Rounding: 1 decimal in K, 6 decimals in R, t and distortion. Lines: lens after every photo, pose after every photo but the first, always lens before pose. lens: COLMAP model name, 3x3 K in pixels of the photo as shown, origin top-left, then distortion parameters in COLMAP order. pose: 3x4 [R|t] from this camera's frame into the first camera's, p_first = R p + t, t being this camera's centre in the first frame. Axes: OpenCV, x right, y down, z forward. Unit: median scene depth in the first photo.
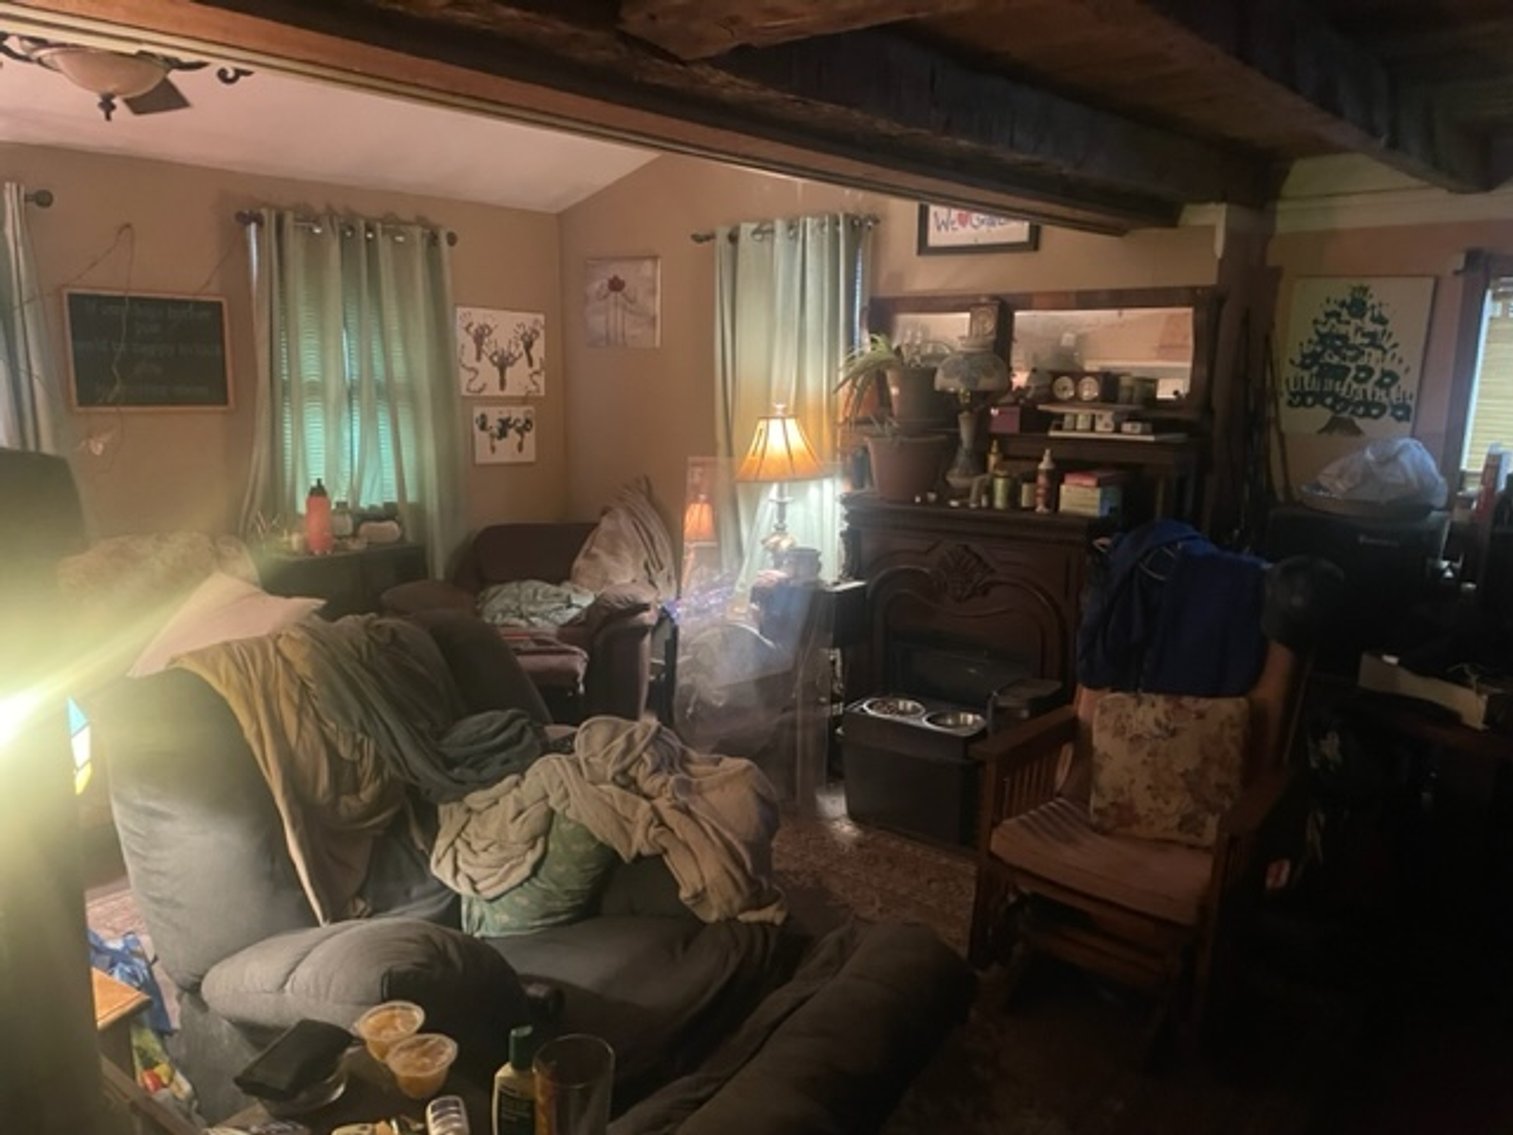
lens RADIAL K [[1134.9, 0, 763.6], [0, 1134.9, 574.5], [0, 0, 1]] dist [0.094854, -0.117283]
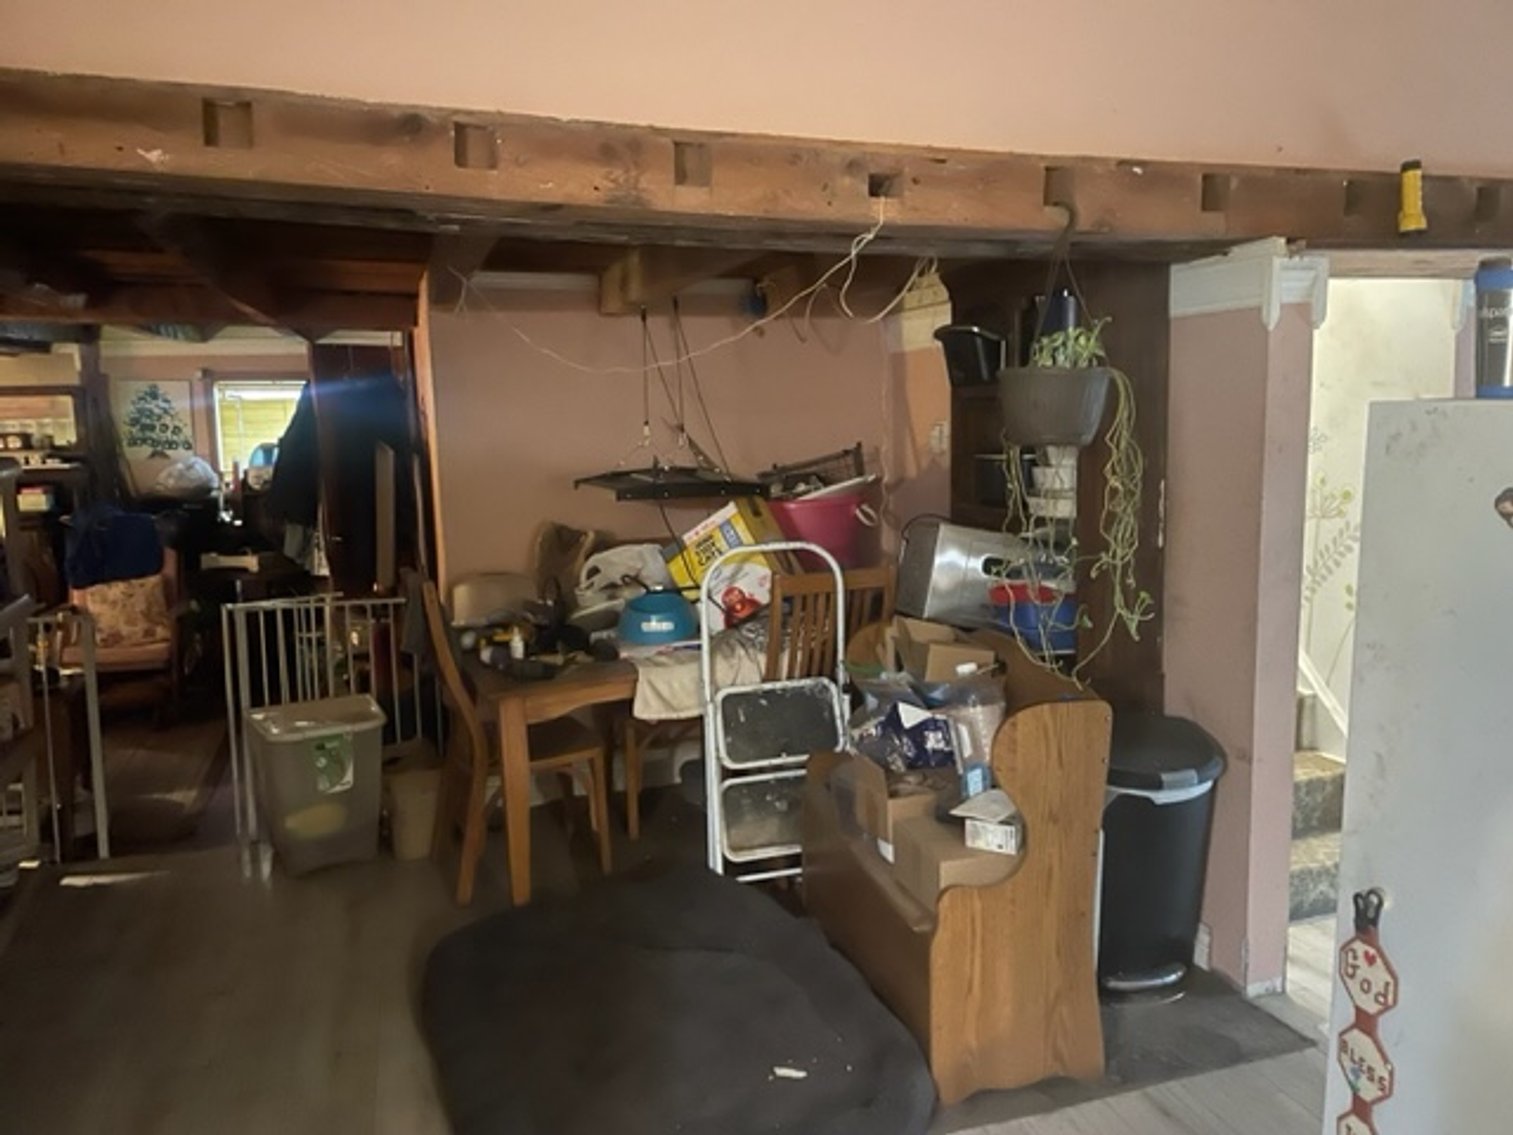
lens RADIAL K [[1134.9, 0, 760.4], [0, 1134.9, 560.3], [0, 0, 1]] dist [0.094854, -0.117283]
pose [[0.522103, -0.143279, 0.840761, -0.662717], [0.189977, 0.980559, 0.049129, 0.150710], [-0.831455, 0.134075, 0.539172, -0.915077]]
